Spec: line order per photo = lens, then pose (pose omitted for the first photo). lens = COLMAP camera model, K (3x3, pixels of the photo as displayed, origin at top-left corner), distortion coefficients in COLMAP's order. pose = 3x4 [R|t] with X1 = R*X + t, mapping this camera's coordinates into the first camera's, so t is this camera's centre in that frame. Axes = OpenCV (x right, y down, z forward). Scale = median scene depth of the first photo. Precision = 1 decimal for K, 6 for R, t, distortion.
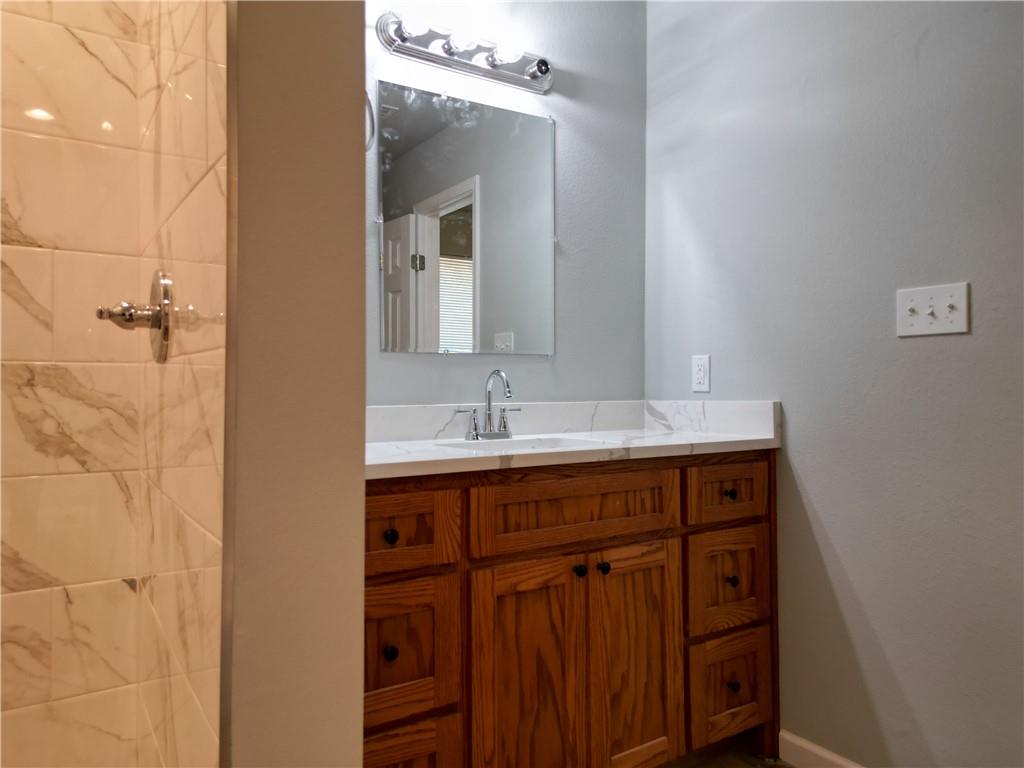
lens RADIAL K [[737.5, 0, 512.0], [0, 737.5, 384.0], [0, 0, 1]] dist [0.006787, 0.004734]
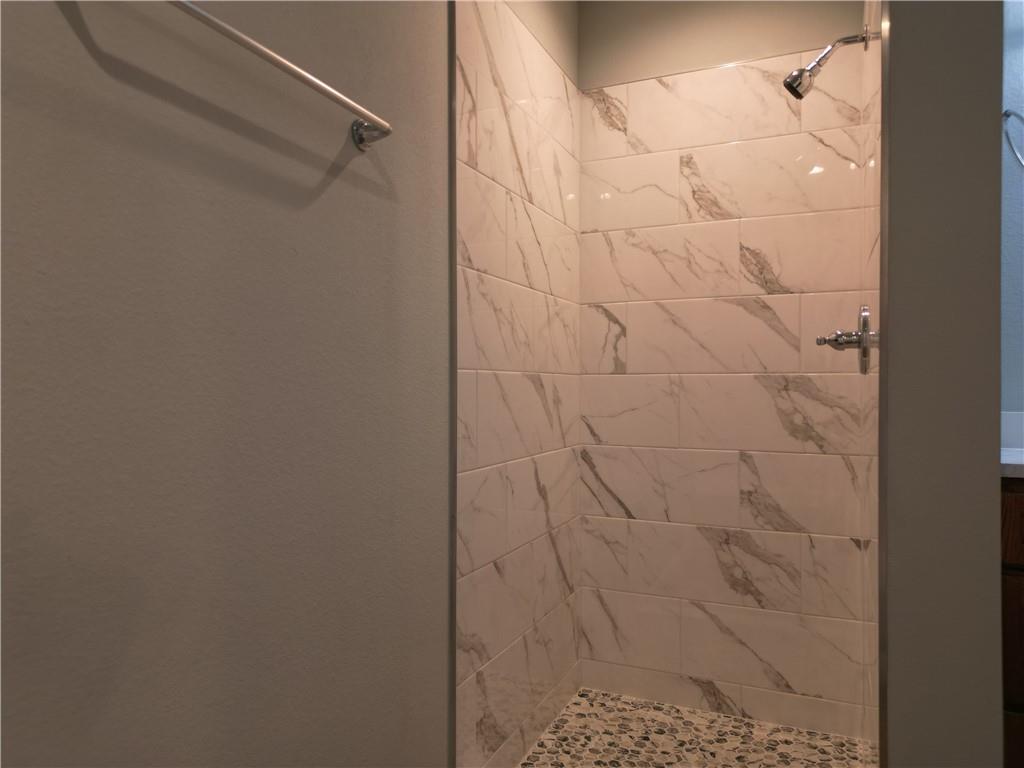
lens RADIAL K [[722.5, 0, 507.9], [0, 722.5, 380.9], [0, 0, 1]] dist [0.069606, -0.072271]
pose [[0.524239, -0.001638, -0.851570, 0.272756], [0.004471, 0.999990, 0.000828, -0.019042], [0.851559, -0.004241, 0.524241, -0.205435]]
